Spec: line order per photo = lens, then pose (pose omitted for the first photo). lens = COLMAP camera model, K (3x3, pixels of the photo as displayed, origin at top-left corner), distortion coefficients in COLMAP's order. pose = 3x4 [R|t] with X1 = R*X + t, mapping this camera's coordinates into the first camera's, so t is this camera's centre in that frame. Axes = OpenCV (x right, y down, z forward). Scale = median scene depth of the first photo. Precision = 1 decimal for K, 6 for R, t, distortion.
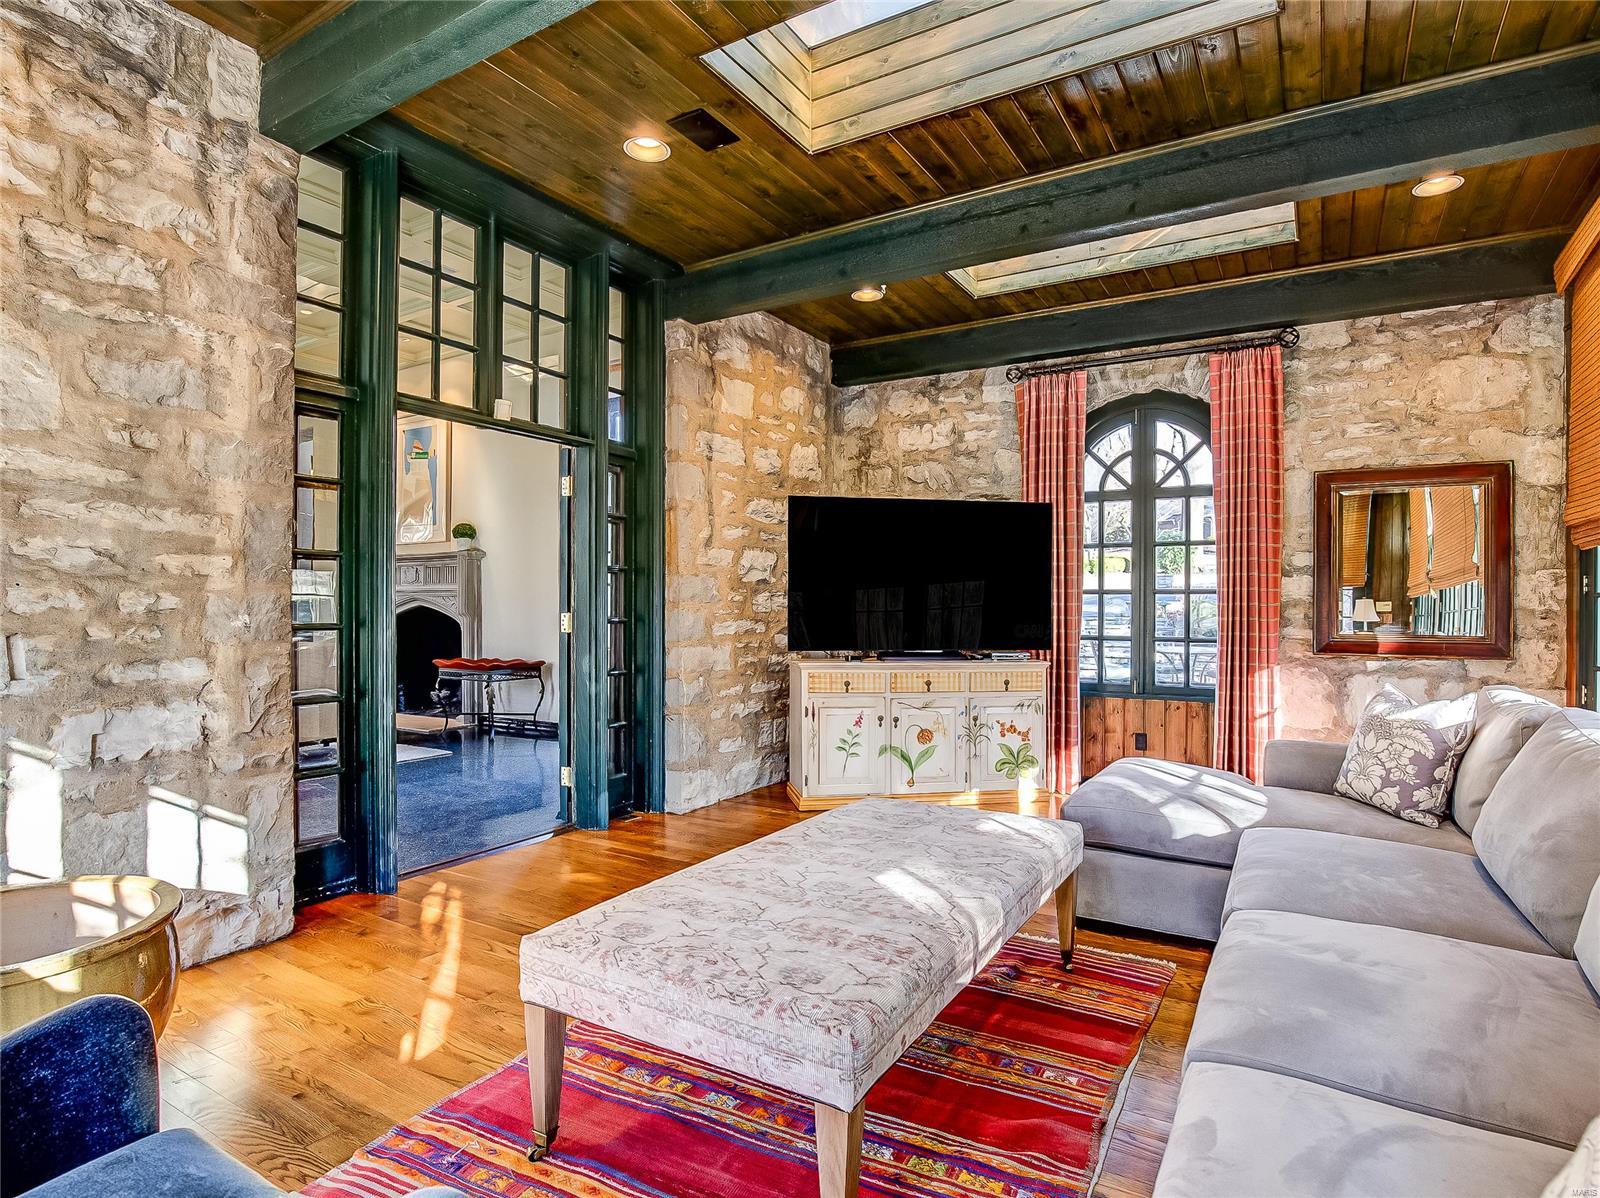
lens RADIAL K [[841.3, 0, 798.0], [0, 841.3, 605.1], [0, 0, 1]] dist [-0.000737, -0.000657]
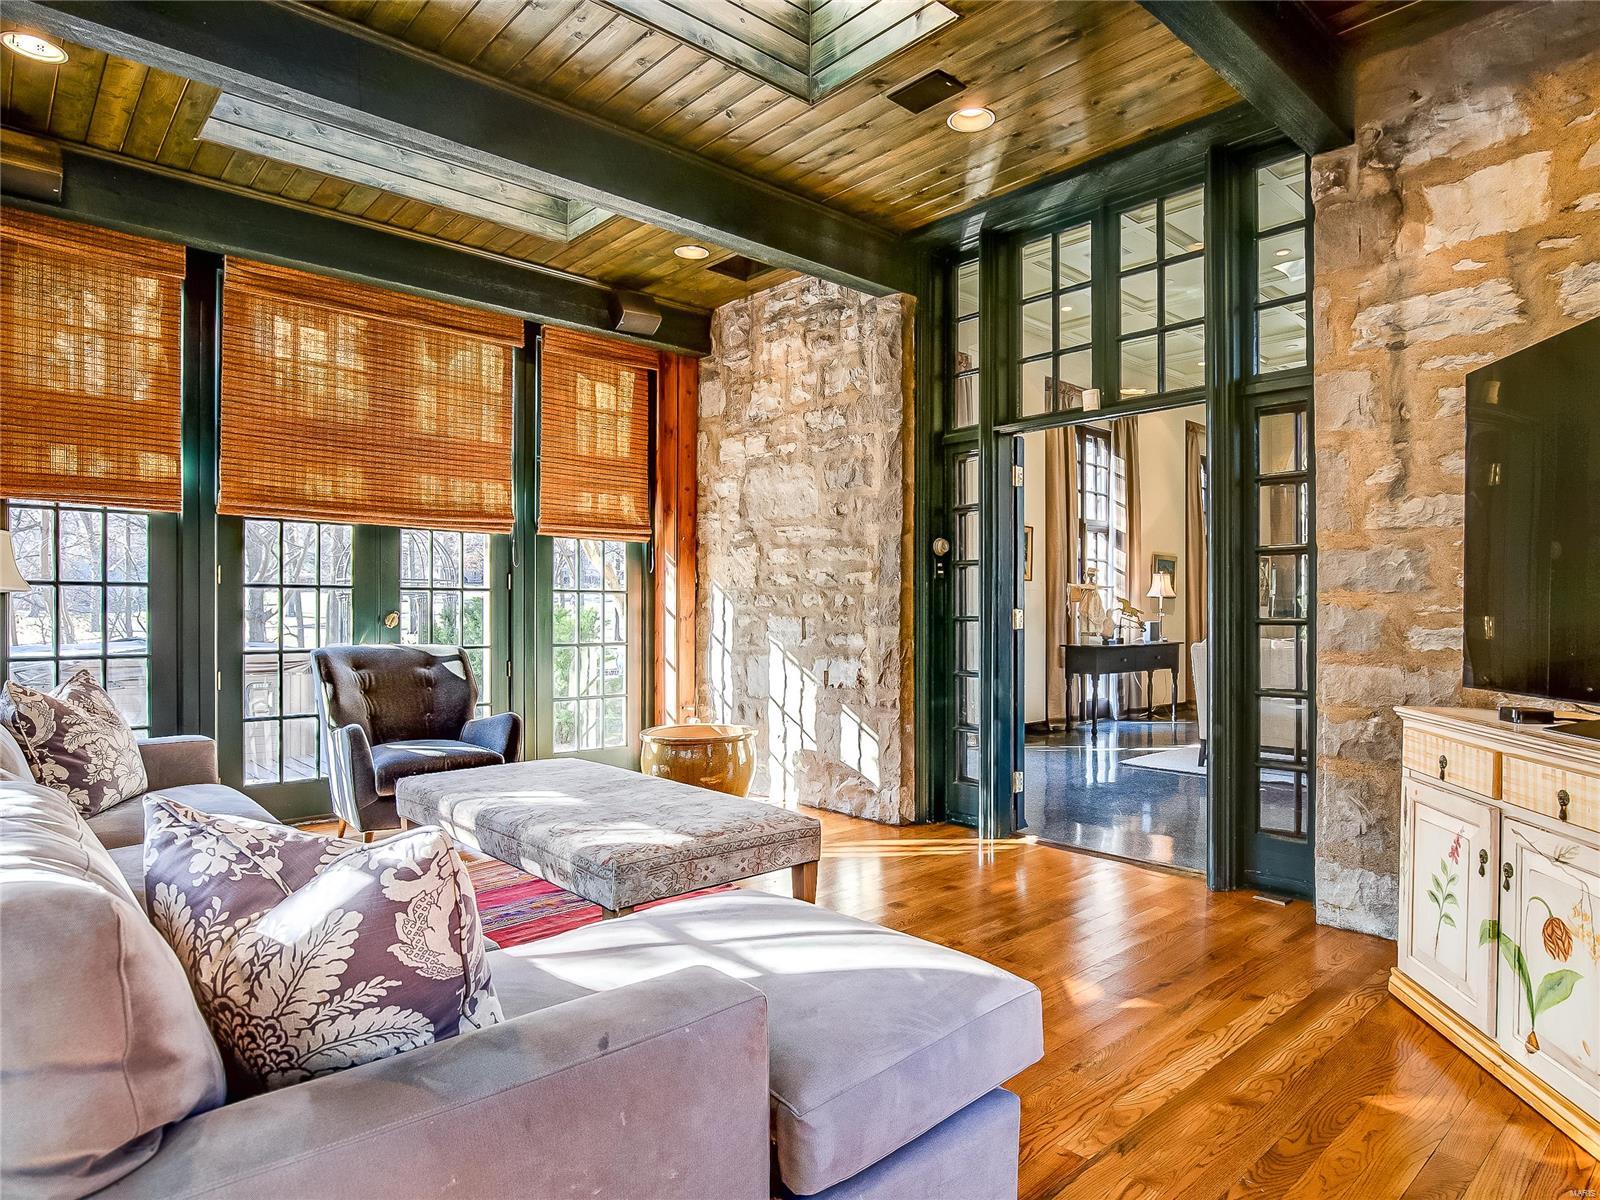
lens RADIAL K [[952.6, 0, 799.6], [0, 952.6, 606.0], [0, 0, 1]] dist [-0.007416, -0.002103]
pose [[-0.263326, -0.002484, -0.964704, 0.870240], [0.002951, 0.999990, -0.003380, 0.010102], [0.964702, -0.003737, -0.263316, 1.050463]]
